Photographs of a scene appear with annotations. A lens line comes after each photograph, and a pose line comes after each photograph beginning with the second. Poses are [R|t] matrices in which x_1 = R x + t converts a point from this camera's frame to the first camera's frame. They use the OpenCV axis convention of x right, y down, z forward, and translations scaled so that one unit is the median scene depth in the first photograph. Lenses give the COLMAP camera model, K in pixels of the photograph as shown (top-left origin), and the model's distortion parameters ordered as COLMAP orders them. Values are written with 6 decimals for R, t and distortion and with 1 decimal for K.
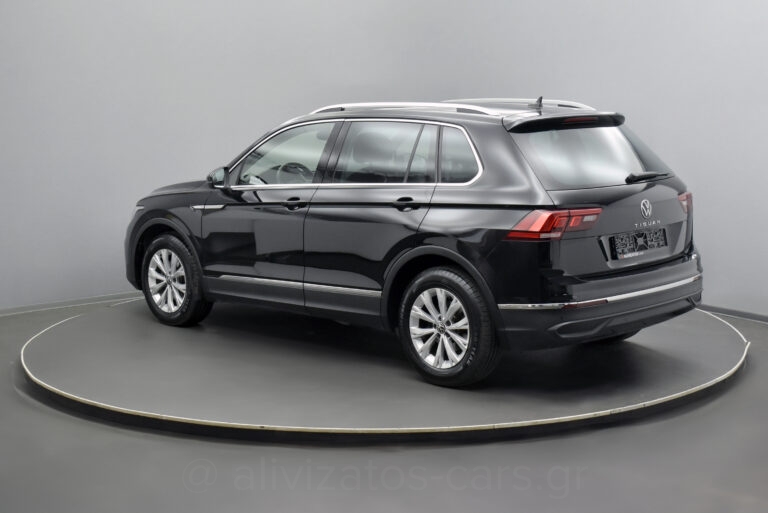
lens RADIAL K [[1234.3, 0, 384.8], [0, 1234.3, 254.9], [0, 0, 1]] dist [-0.068737, 0.000000]
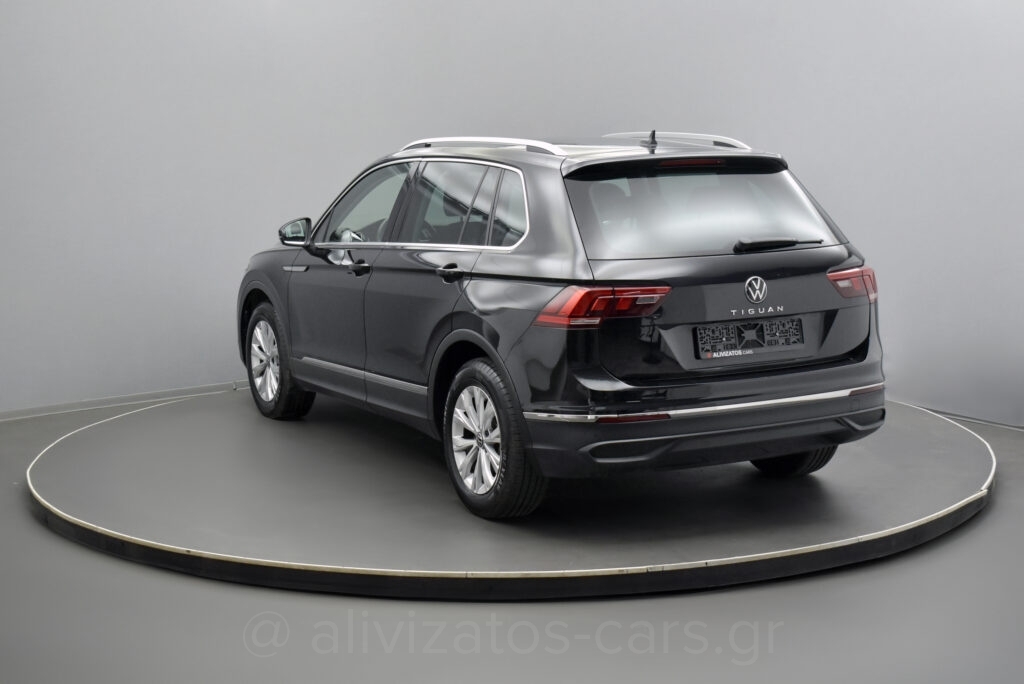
lens RADIAL K [[1645.7, 0, 512.1], [0, 1645.7, 346.6], [0, 0, 1]] dist [-0.068737, 0.000000]
pose [[0.955136, 0.043450, -0.292962, 0.350255], [-0.040843, 0.999053, 0.015013, -0.012833], [0.293337, -0.002374, 0.956006, 0.051015]]
